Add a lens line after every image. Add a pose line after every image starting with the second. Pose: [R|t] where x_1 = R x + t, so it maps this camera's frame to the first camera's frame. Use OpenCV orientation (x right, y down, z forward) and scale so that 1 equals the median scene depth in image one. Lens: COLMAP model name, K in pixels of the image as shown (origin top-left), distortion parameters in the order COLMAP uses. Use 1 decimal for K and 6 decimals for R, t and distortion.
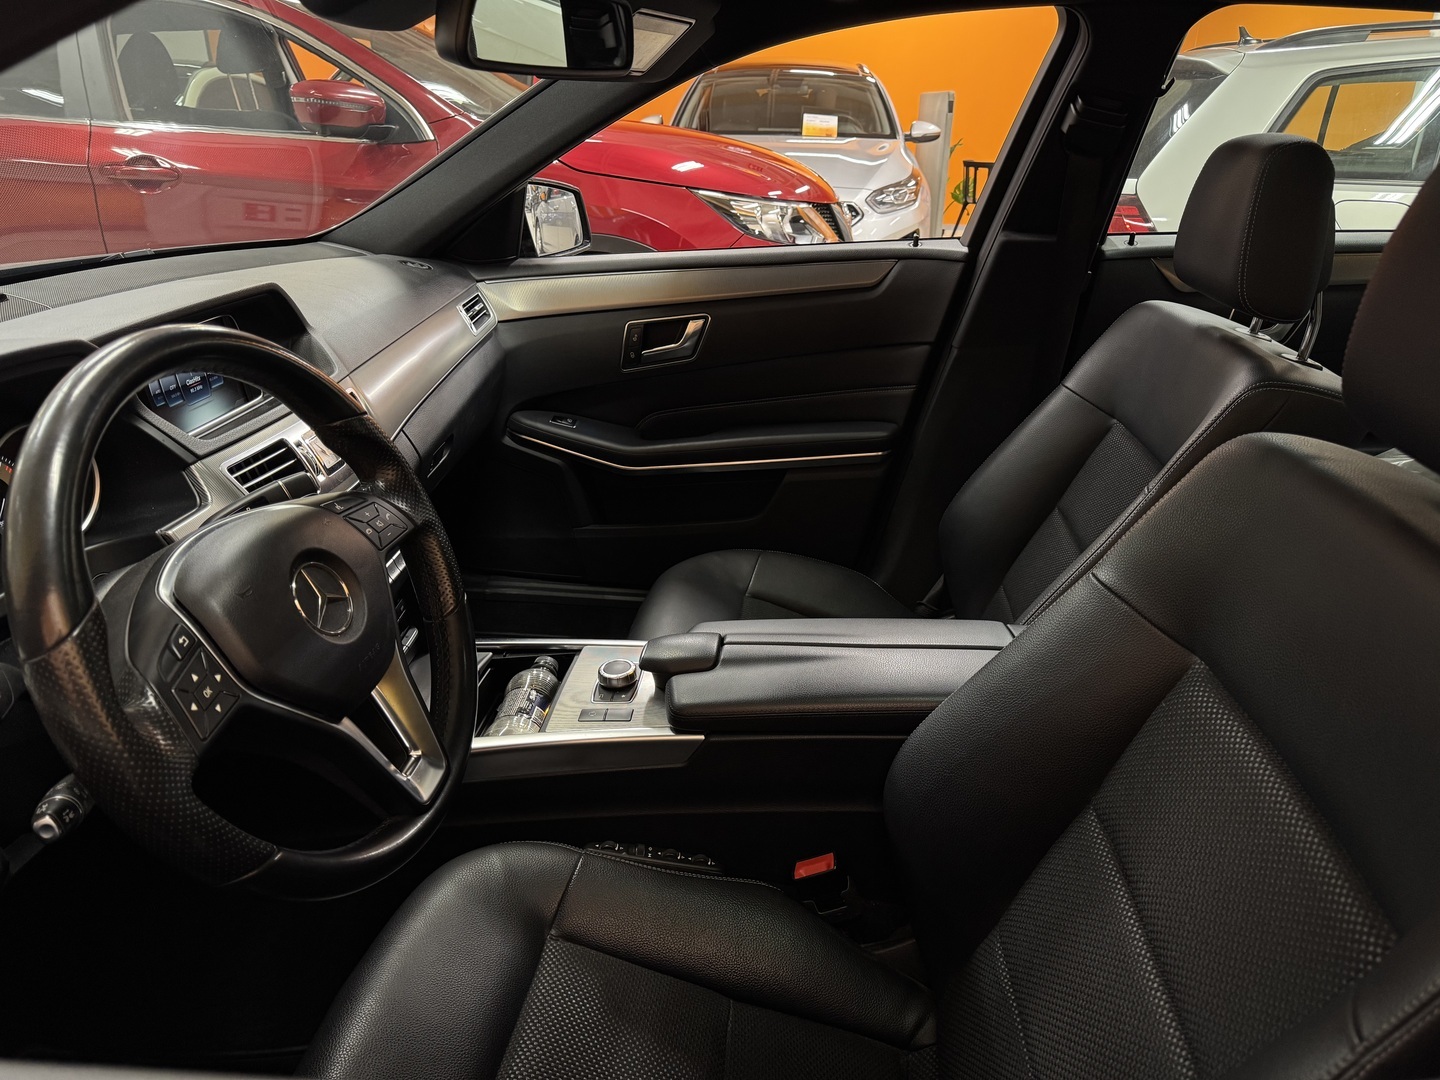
lens RADIAL K [[990.2, 0, 779.7], [0, 990.2, 537.5], [0, 0, 1]] dist [0.001371, -0.116983]
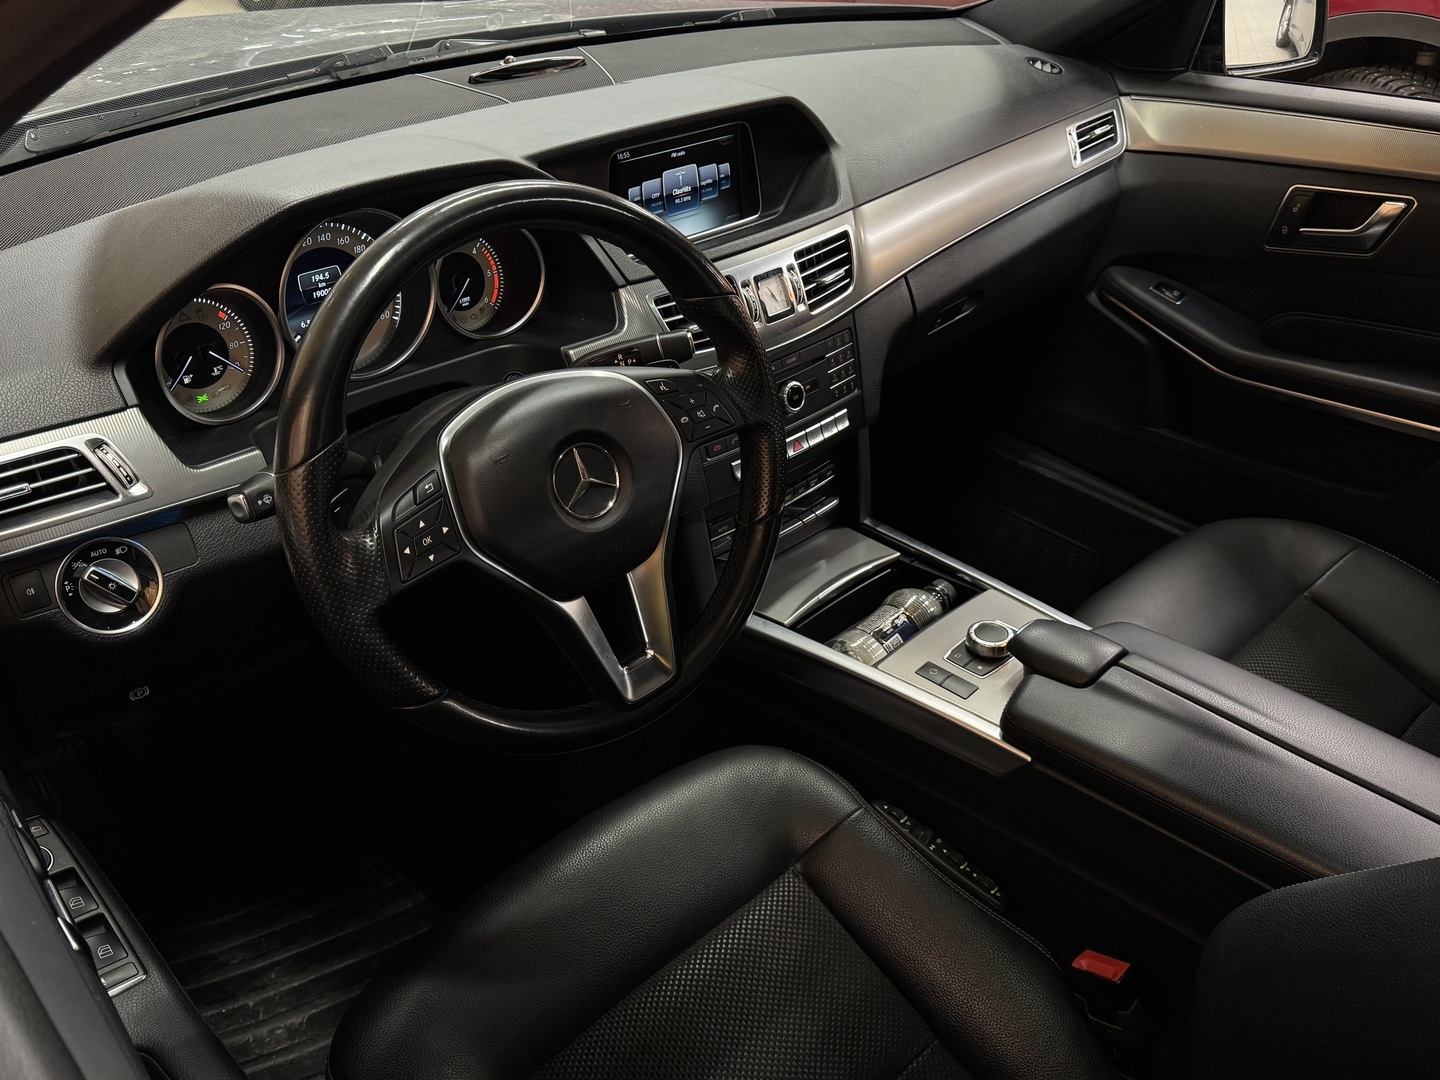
lens RADIAL K [[1177.6, 0, 720.0], [0, 1177.6, 540.0], [0, 0, 1]] dist [0.001494, -0.137669]
pose [[0.725097, 0.373369, -0.578646, 0.206160], [-0.264382, 0.926802, 0.266721, -0.138559], [0.635875, -0.040415, 0.770733, 0.085421]]
